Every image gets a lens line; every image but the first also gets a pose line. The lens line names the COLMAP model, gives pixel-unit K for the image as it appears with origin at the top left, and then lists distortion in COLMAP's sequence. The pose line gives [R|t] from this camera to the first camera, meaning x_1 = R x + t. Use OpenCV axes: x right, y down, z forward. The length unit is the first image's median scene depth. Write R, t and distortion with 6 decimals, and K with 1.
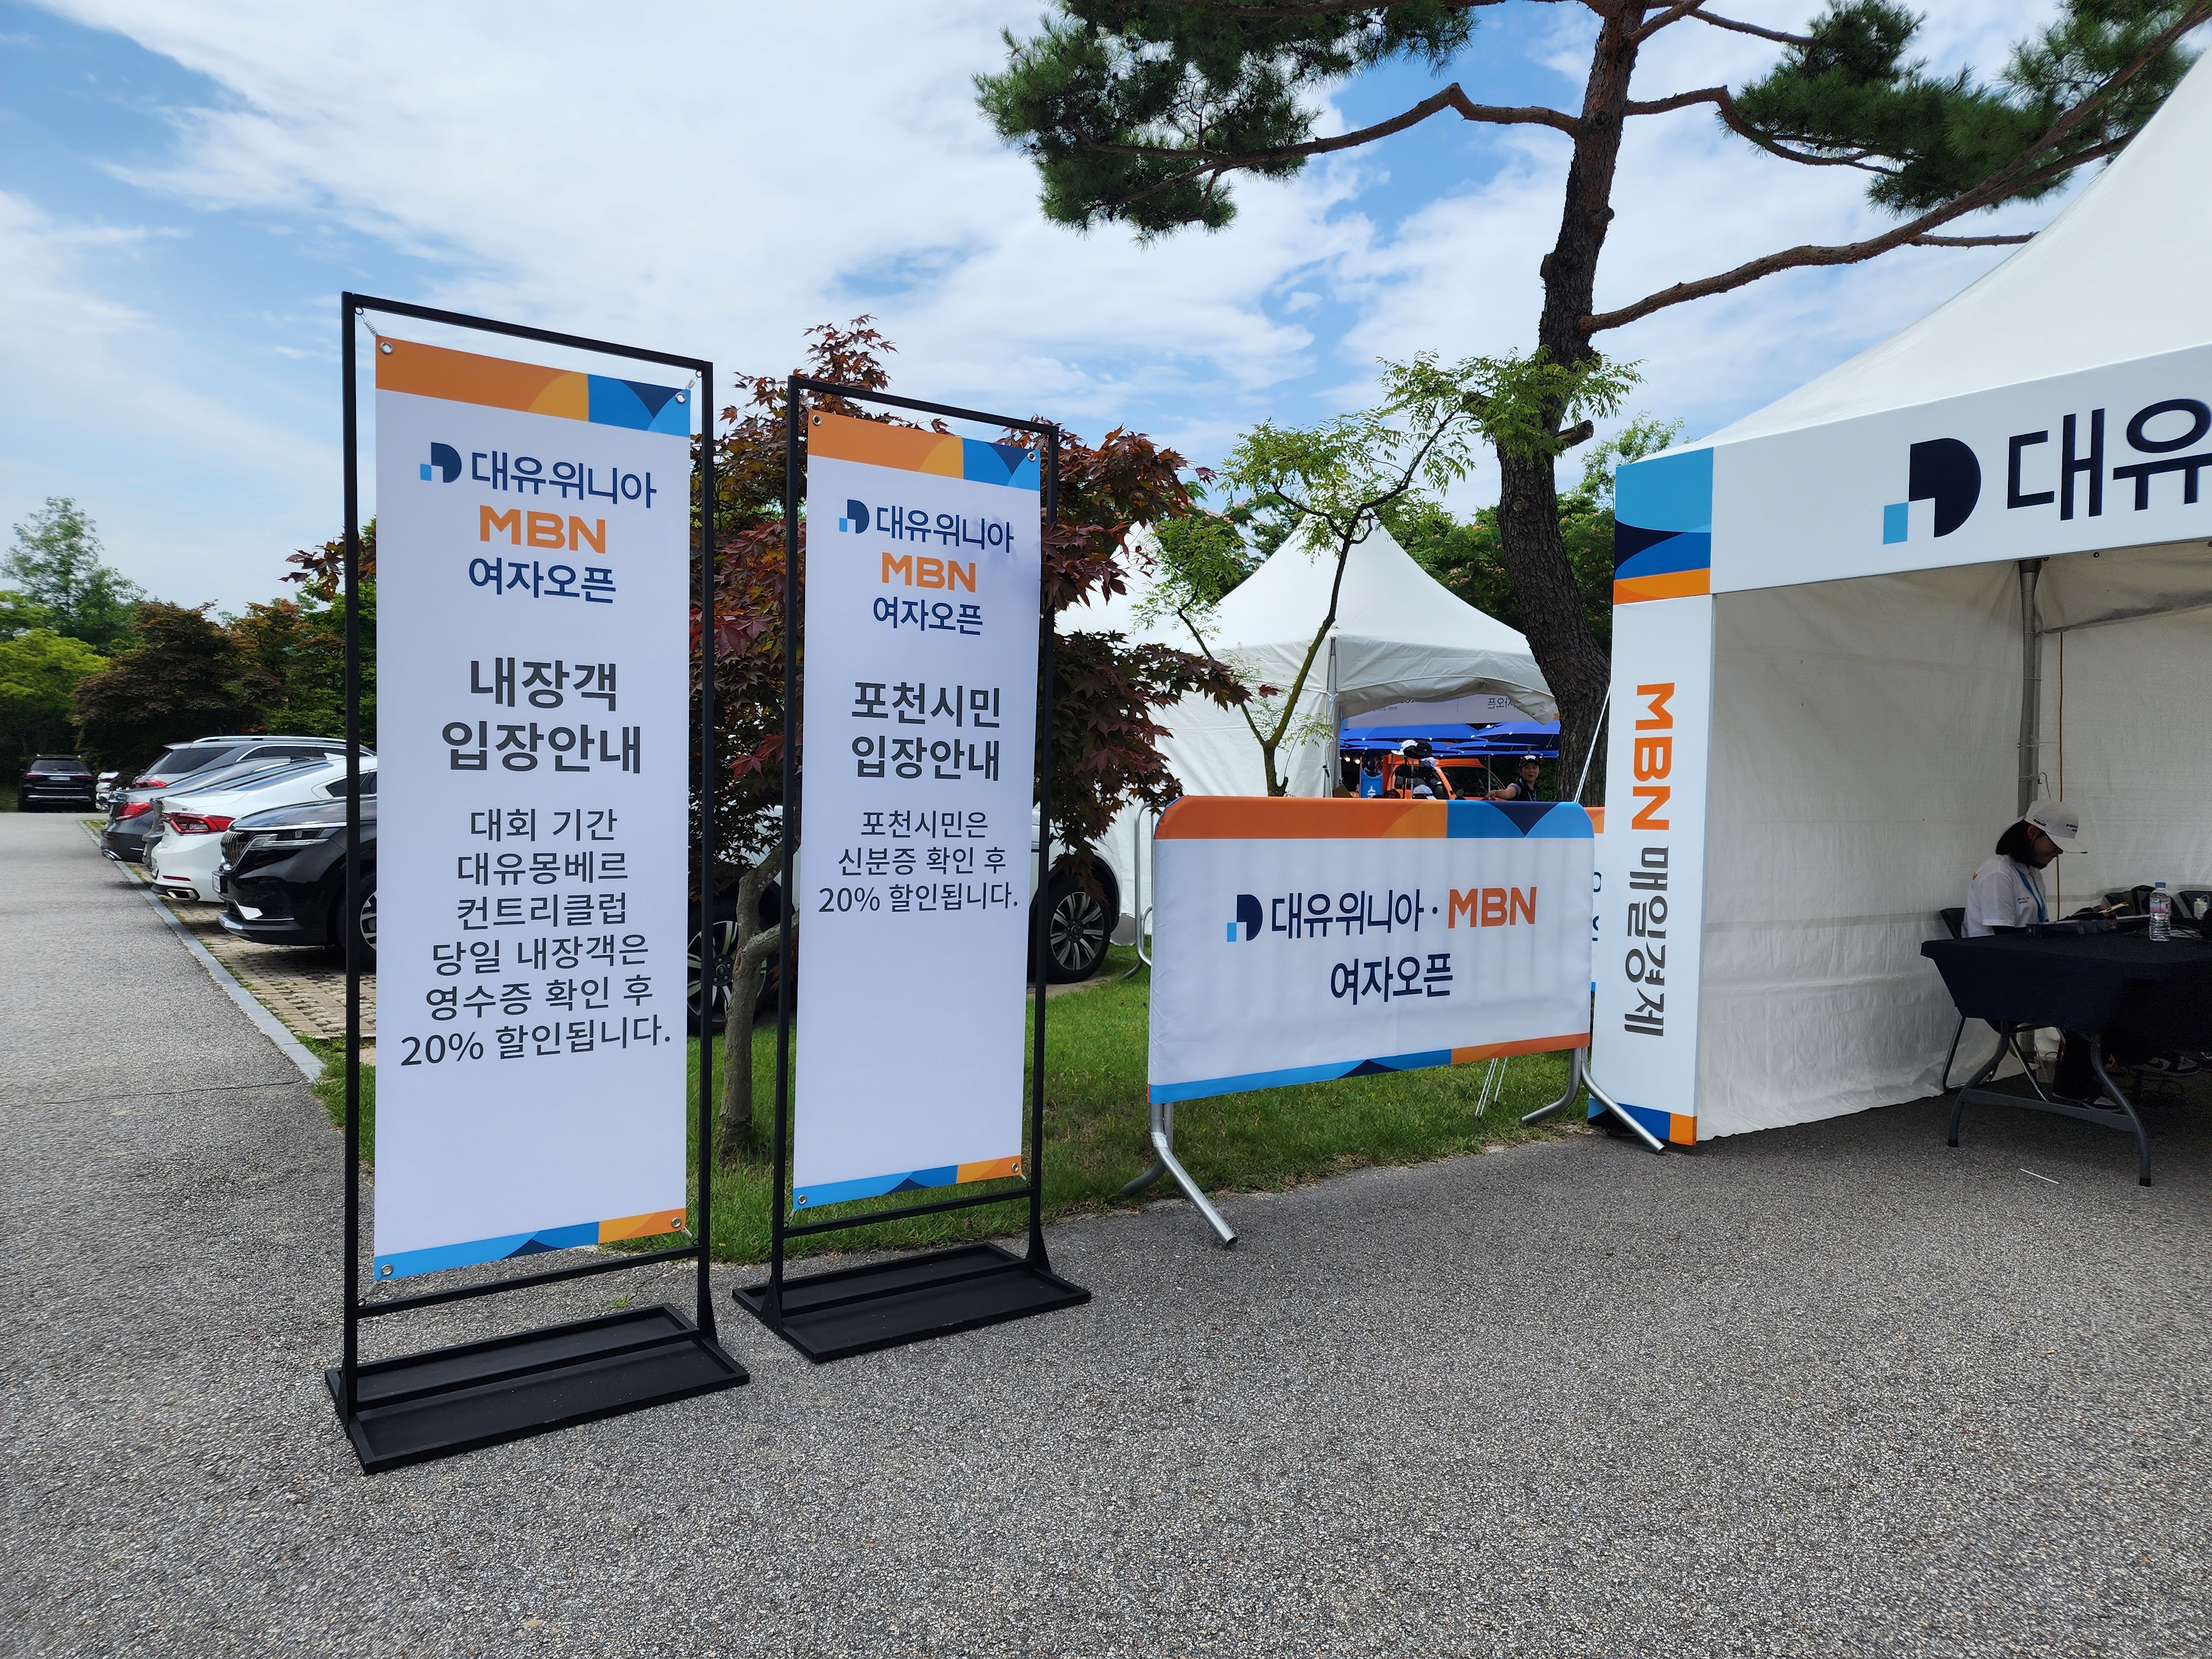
lens RADIAL K [[1480.1, 0, 1154.5], [0, 1480.1, 823.8], [0, 0, 1]] dist [0.088086, -0.081667]
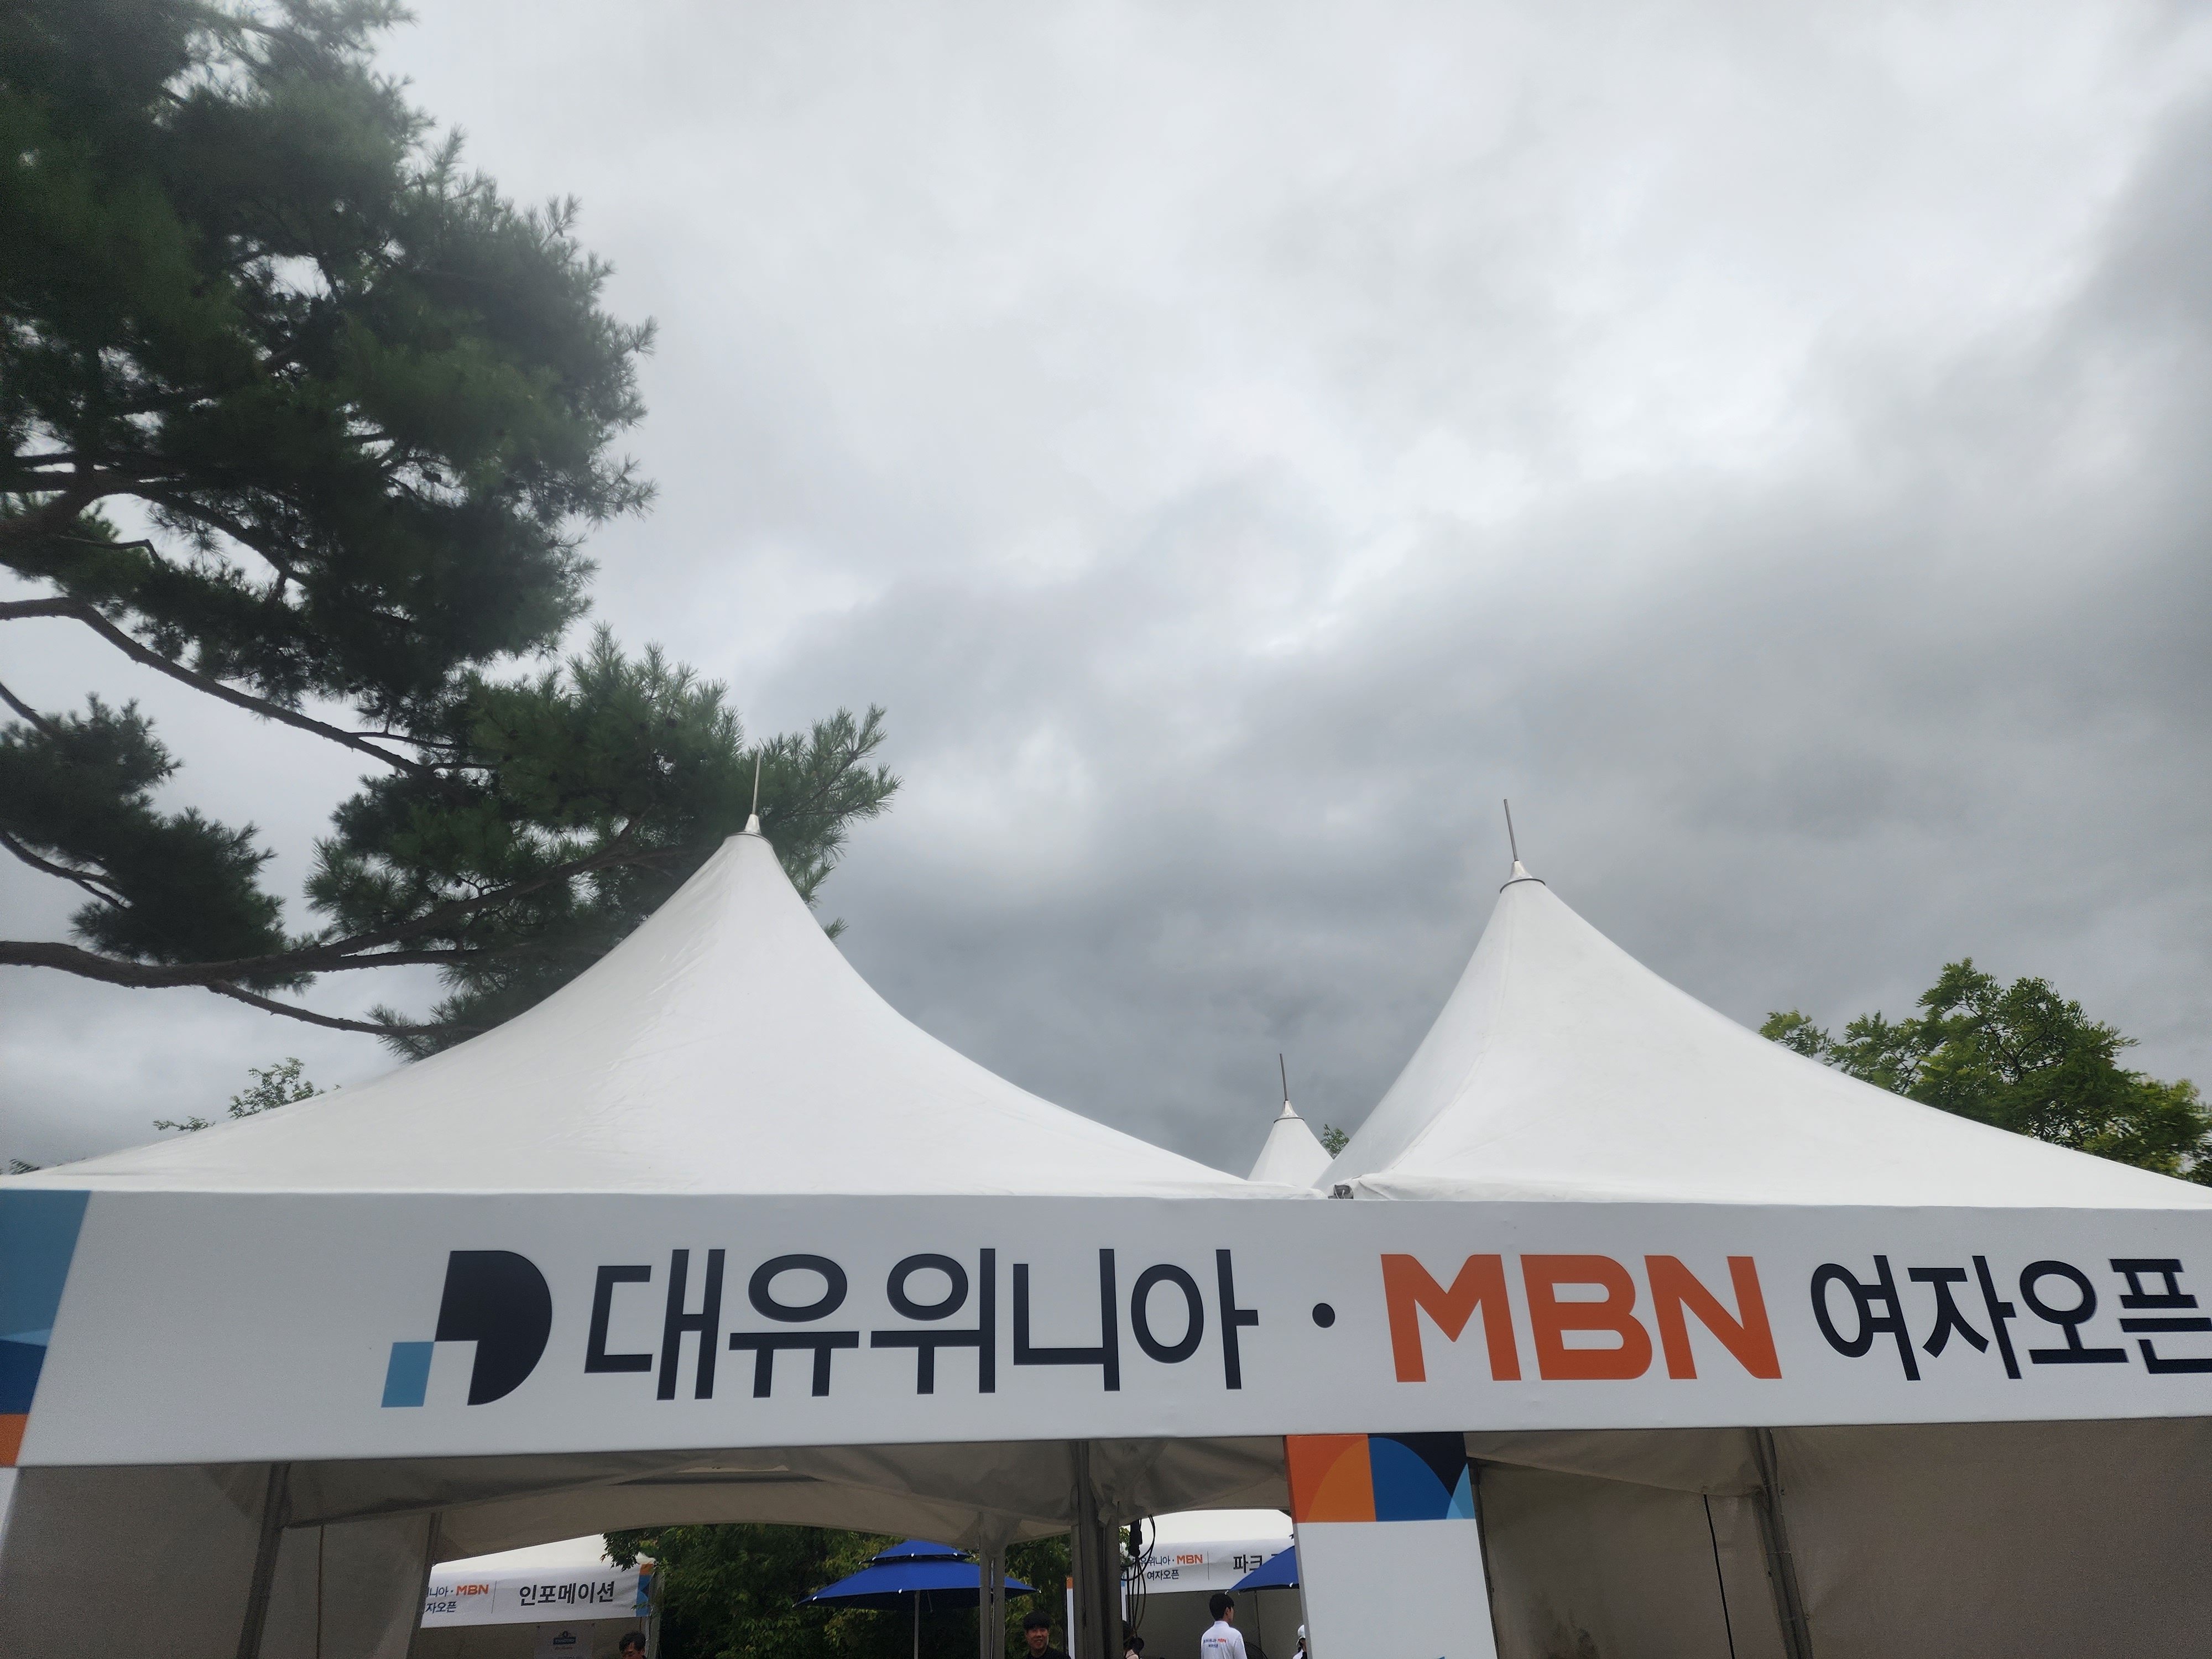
lens RADIAL K [[1509.0, 0, 1113.4], [0, 1509.0, 844.5], [0, 0, 1]] dist [0.096770, -0.089825]
pose [[0.395860, 0.398579, 0.827303, -0.007159], [0.067467, 0.885838, -0.459063, -0.089653], [-0.915829, 0.237541, 0.323777, 0.524801]]
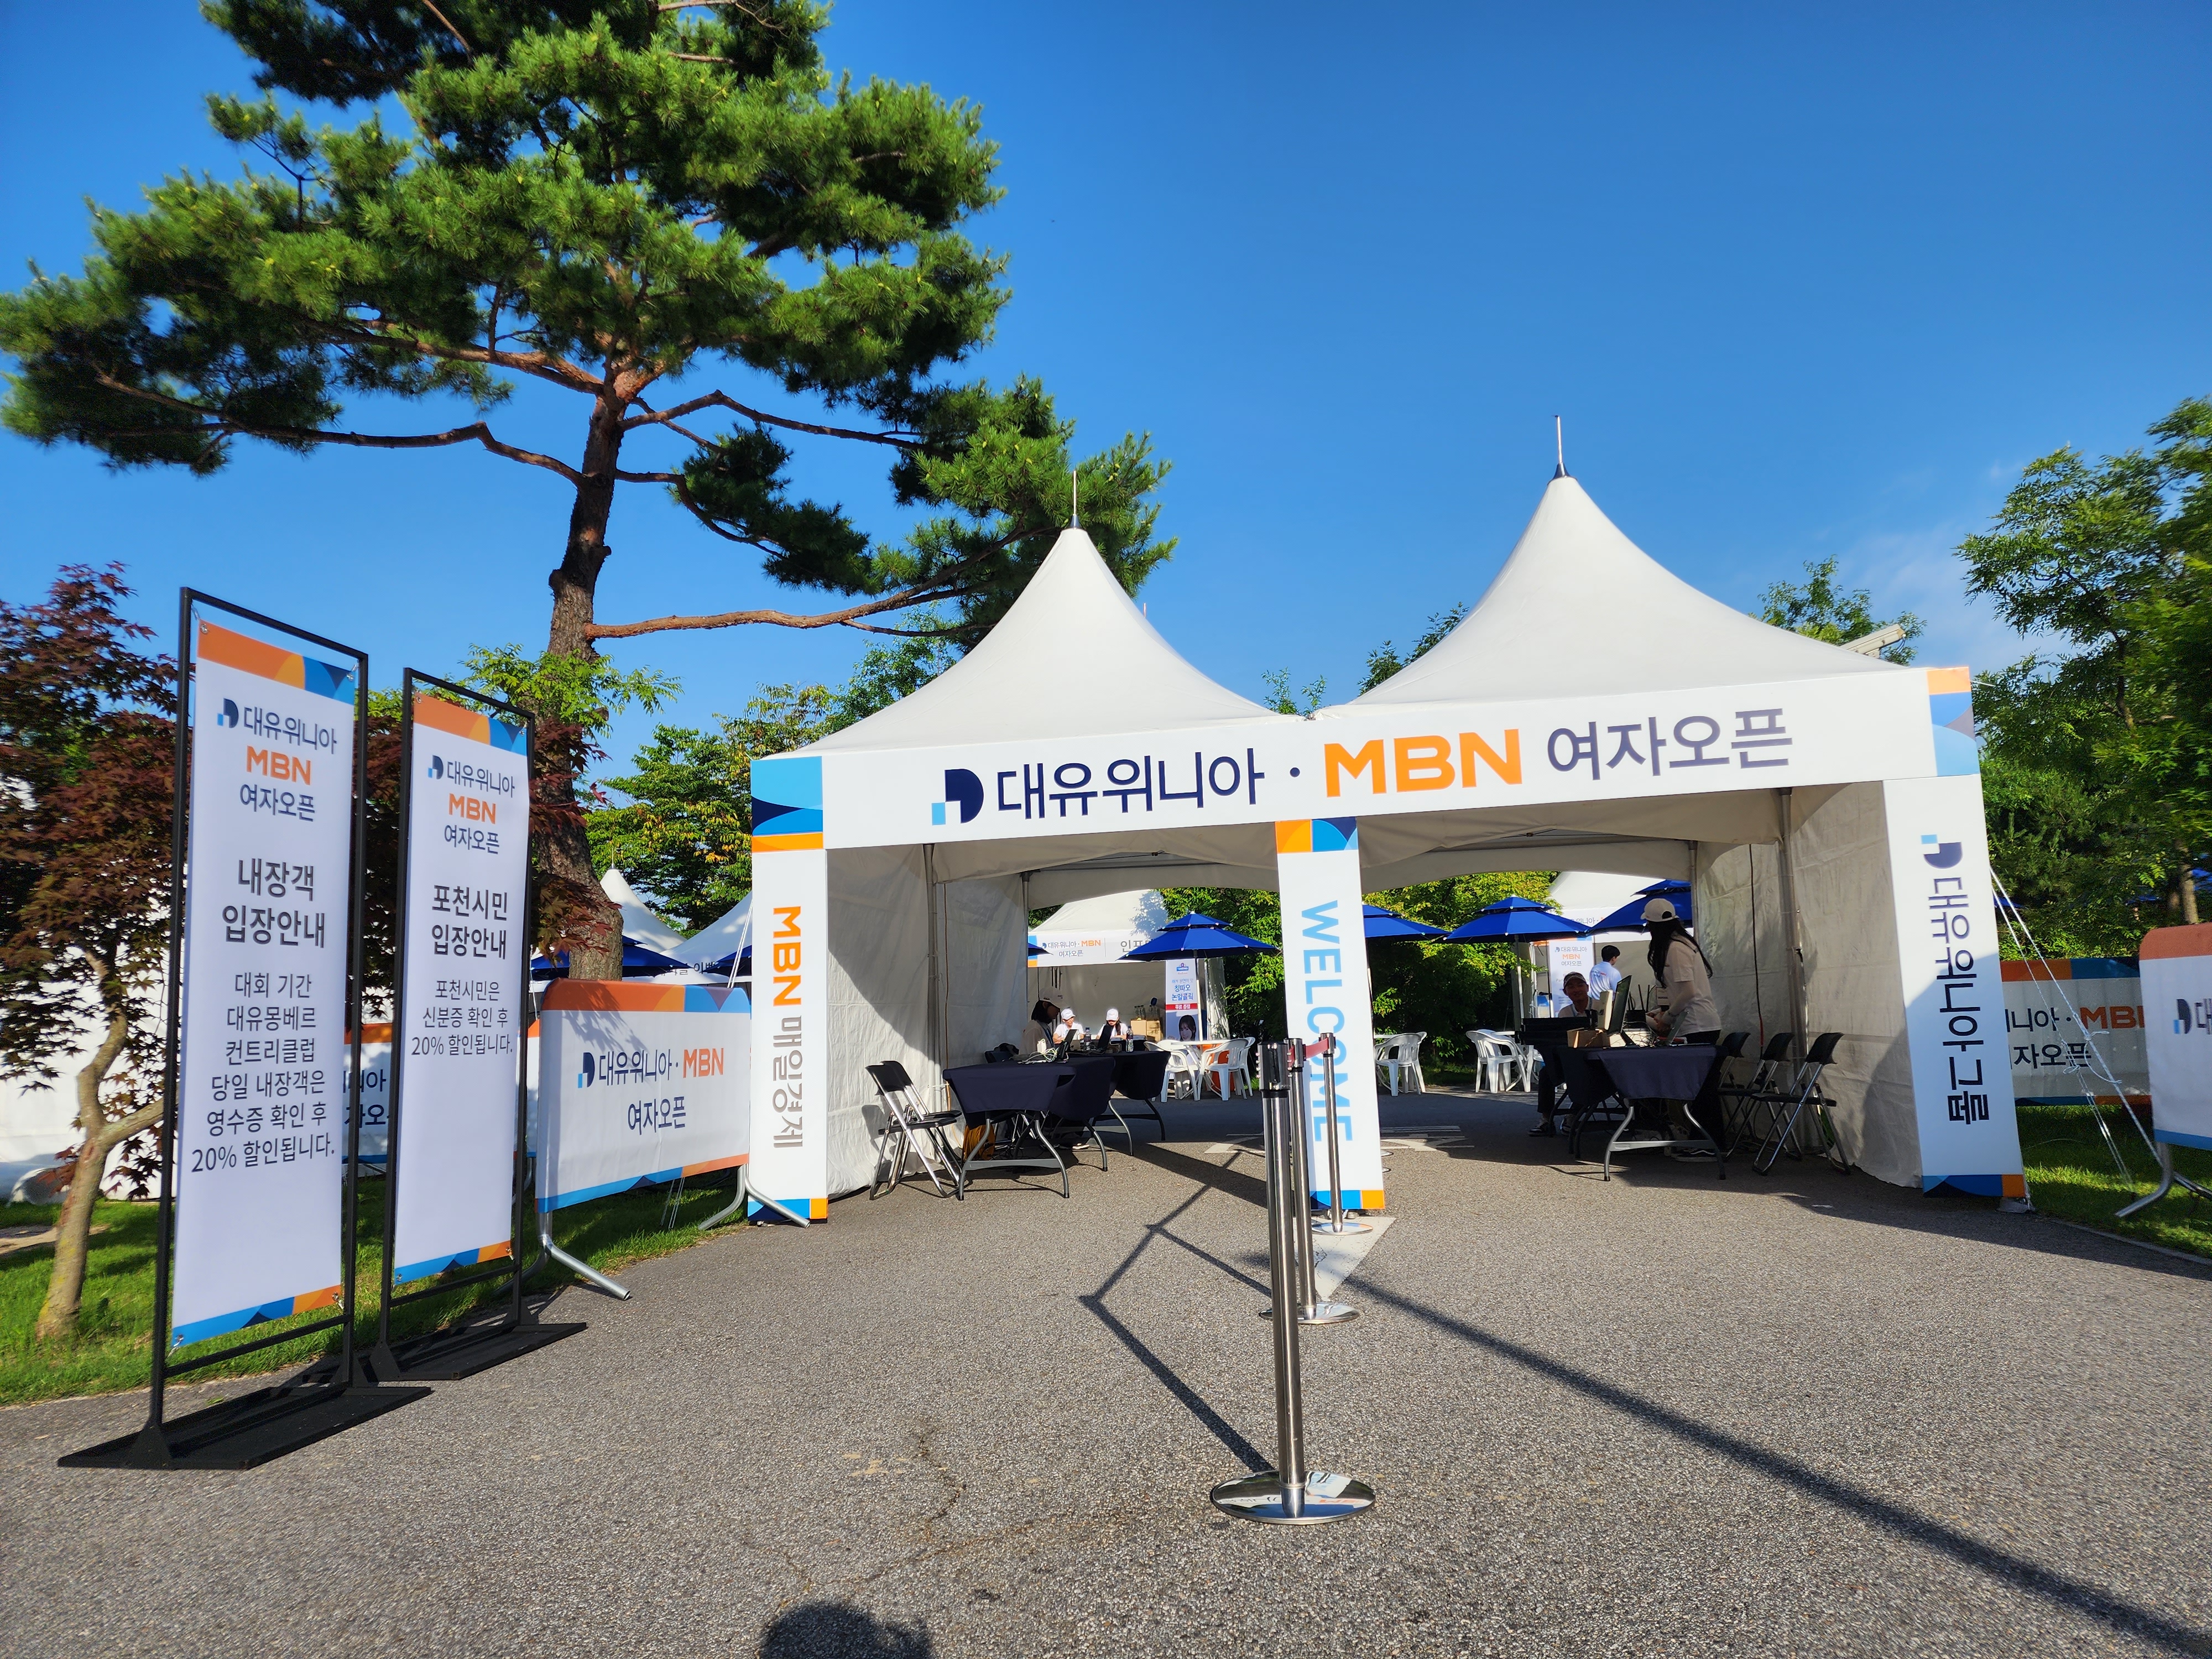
lens RADIAL K [[1509.0, 0, 1113.4], [0, 1509.0, 844.5], [0, 0, 1]] dist [0.096770, -0.089825]
pose [[0.704936, 0.045865, 0.707786, -0.640463], [0.063798, 0.989762, -0.127678, 0.073964], [-0.706395, 0.135160, 0.694793, -0.359867]]
